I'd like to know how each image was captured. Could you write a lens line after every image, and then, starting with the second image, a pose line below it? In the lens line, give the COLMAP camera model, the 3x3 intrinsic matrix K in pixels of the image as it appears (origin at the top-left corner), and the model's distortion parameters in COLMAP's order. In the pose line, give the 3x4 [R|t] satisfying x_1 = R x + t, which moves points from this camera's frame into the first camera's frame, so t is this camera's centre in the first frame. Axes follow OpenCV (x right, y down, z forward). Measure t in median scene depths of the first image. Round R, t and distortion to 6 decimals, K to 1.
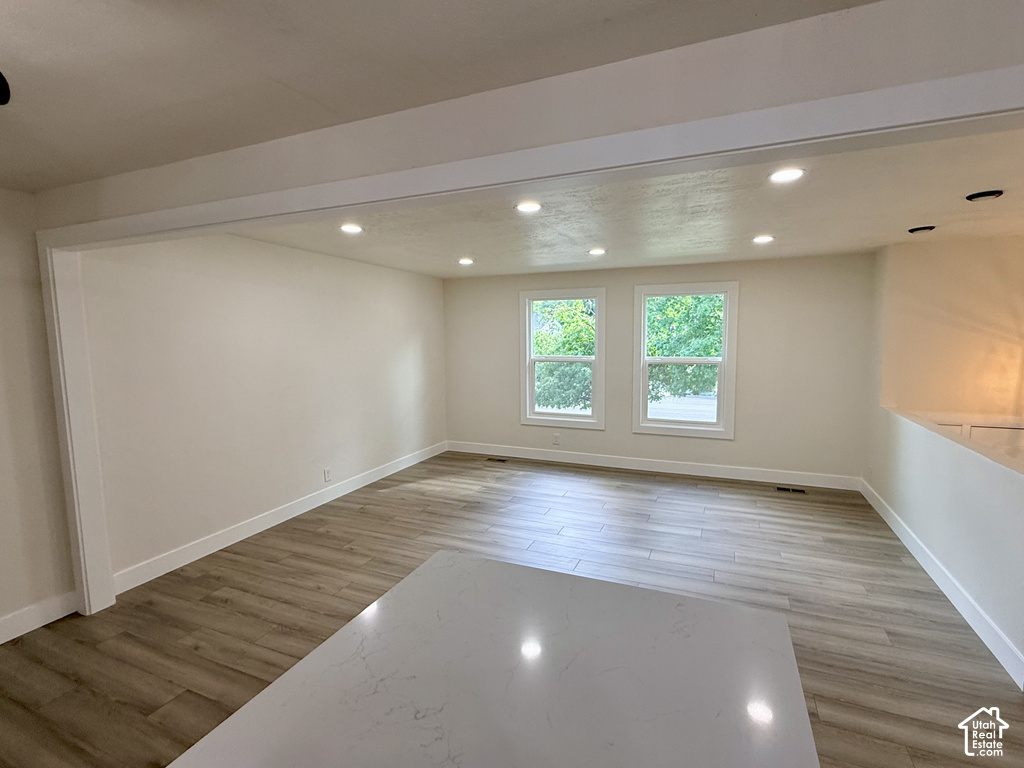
lens RADIAL K [[497.4, 0, 509.5], [0, 497.4, 386.4], [0, 0, 1]] dist [-0.000902, 0.000480]
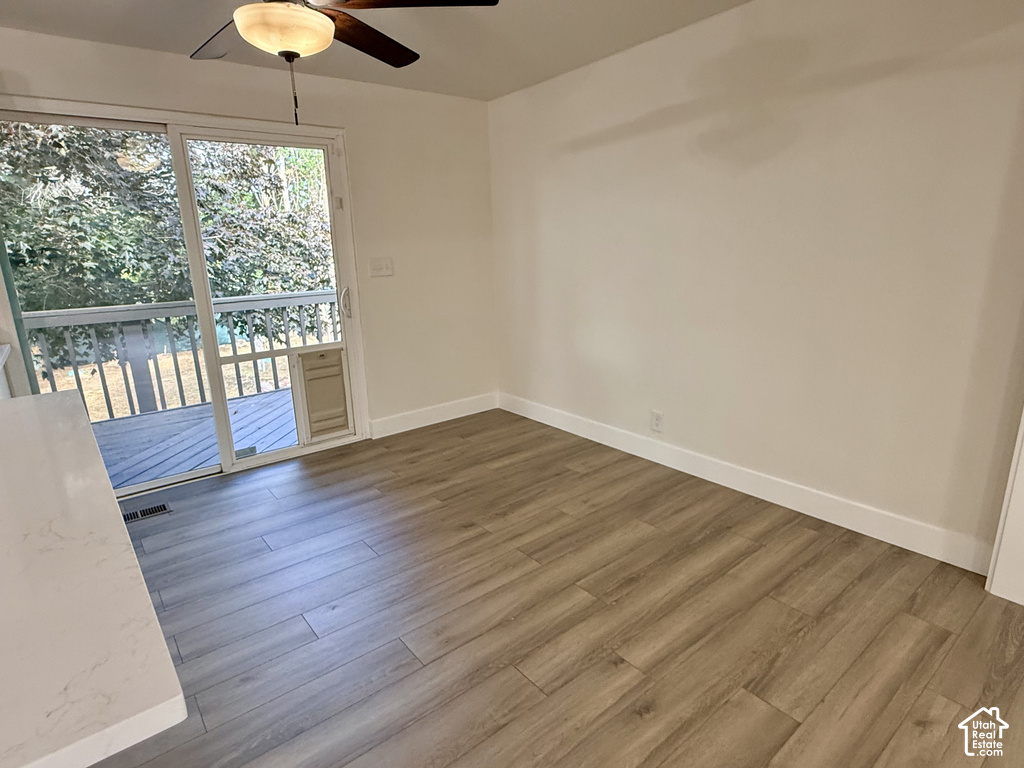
lens RADIAL K [[567.9, 0, 508.2], [0, 567.9, 383.3], [0, 0, 1]] dist [-0.005827, 0.006038]
pose [[-0.464427, 0.244278, -0.851256, 0.008992], [-0.068843, 0.948340, 0.309697, 0.008492], [0.882932, 0.202434, -0.423618, 0.452506]]
